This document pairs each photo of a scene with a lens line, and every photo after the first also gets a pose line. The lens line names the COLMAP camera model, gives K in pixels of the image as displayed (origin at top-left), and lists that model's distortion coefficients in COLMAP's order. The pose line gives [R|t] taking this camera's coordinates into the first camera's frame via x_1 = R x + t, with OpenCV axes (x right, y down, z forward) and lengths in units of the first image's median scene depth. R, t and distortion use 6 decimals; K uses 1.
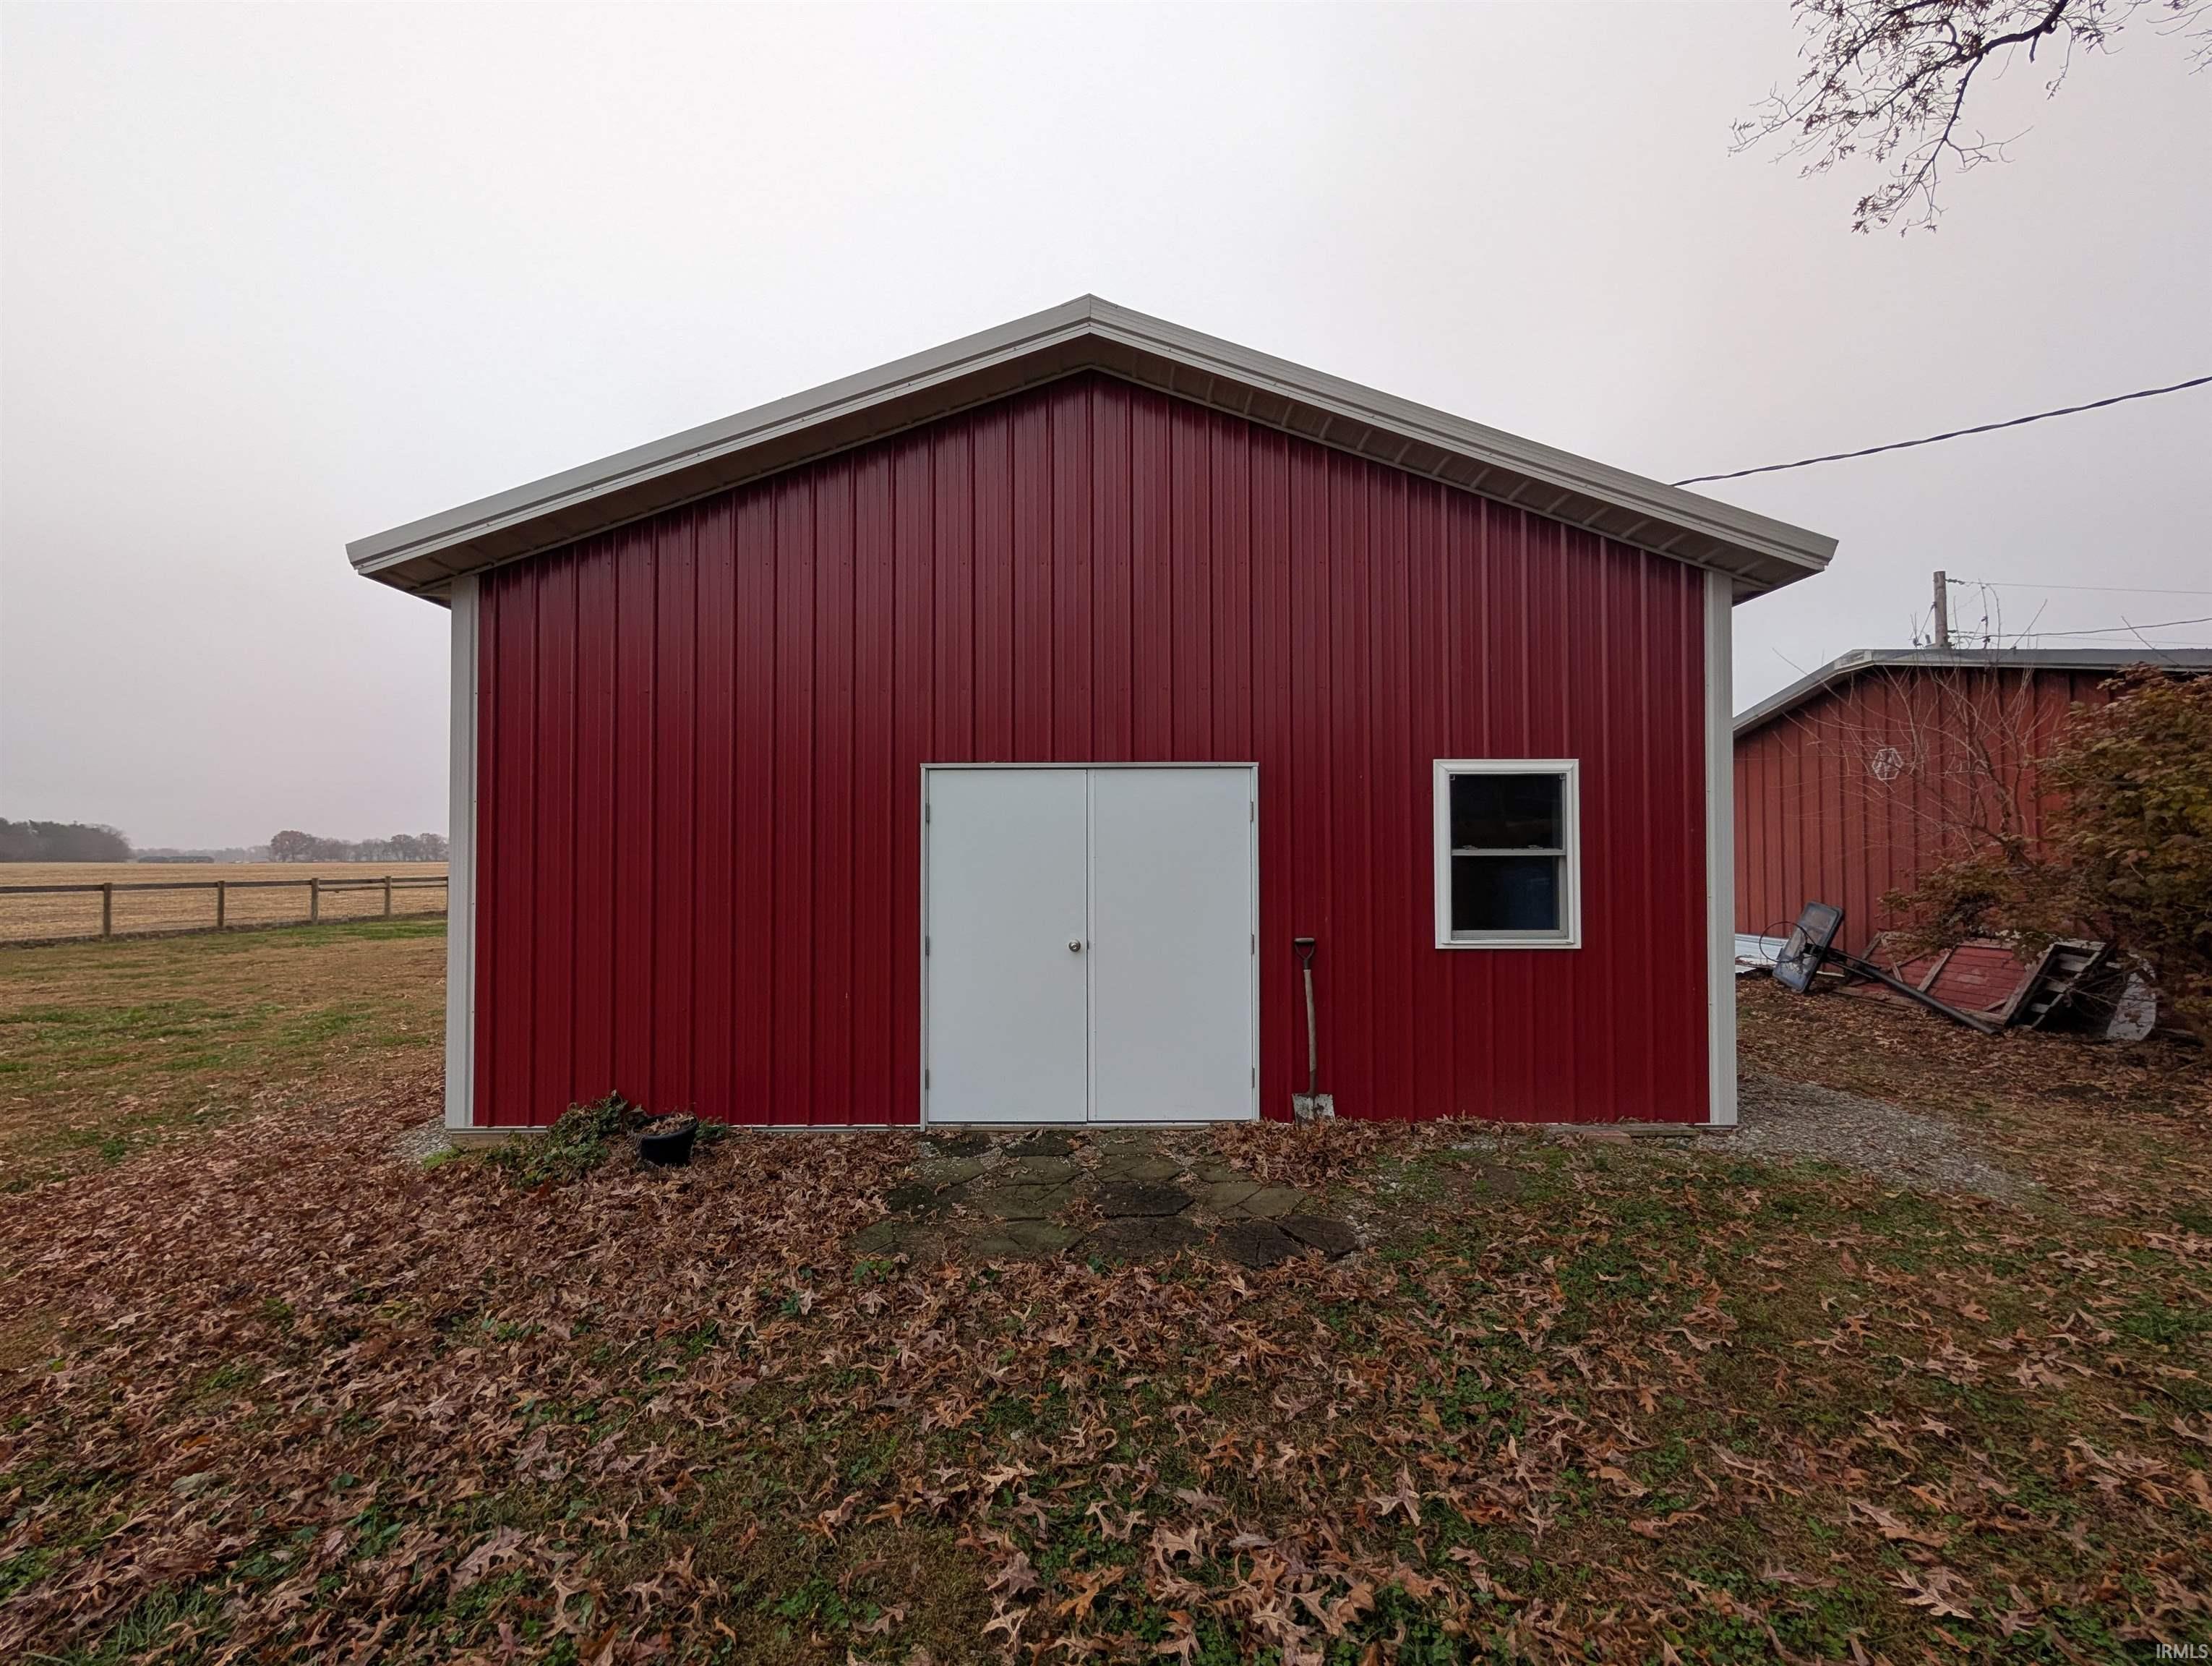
lens RADIAL K [[839.3, 0, 1099.0], [0, 839.3, 839.2], [0, 0, 1]] dist [-0.000773, 0.000013]
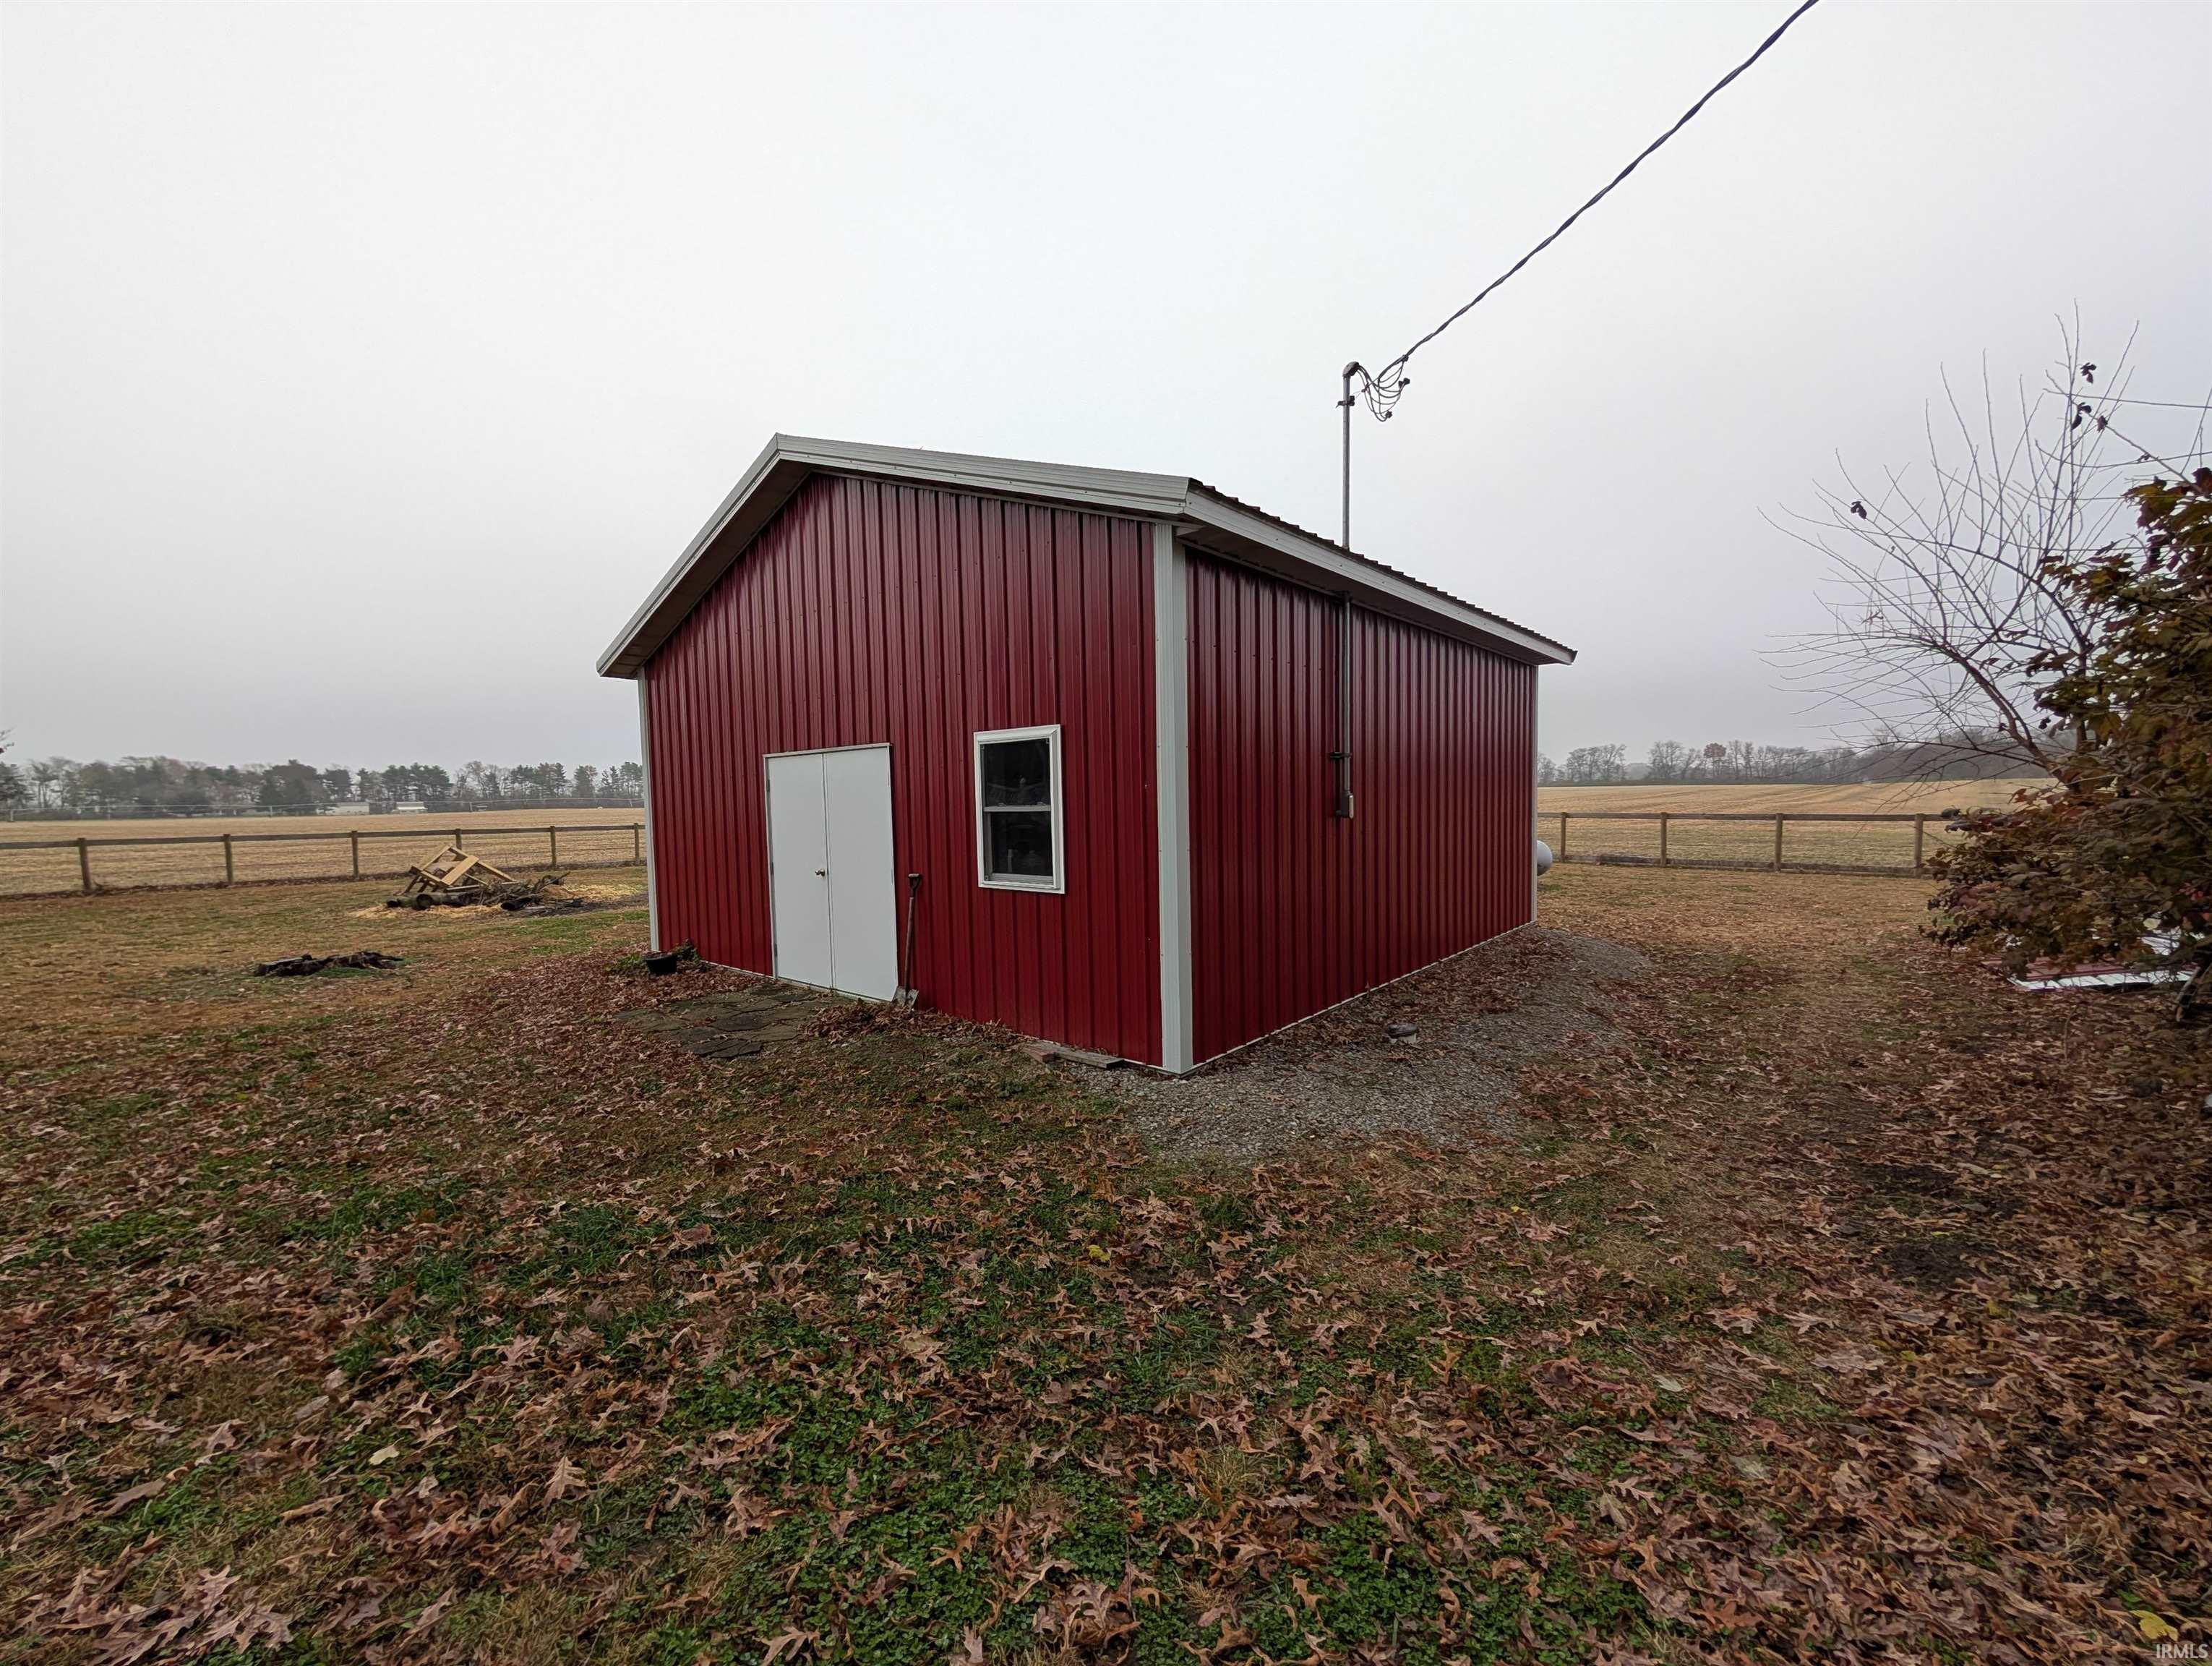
lens RADIAL K [[839.3, 0, 1099.0], [0, 839.3, 839.2], [0, 0, 1]] dist [-0.000773, 0.000013]
pose [[0.775212, 0.017144, -0.631468, 1.315681], [0.026579, 0.997861, 0.059720, -0.008505], [0.631141, -0.063079, 0.773099, 0.164191]]
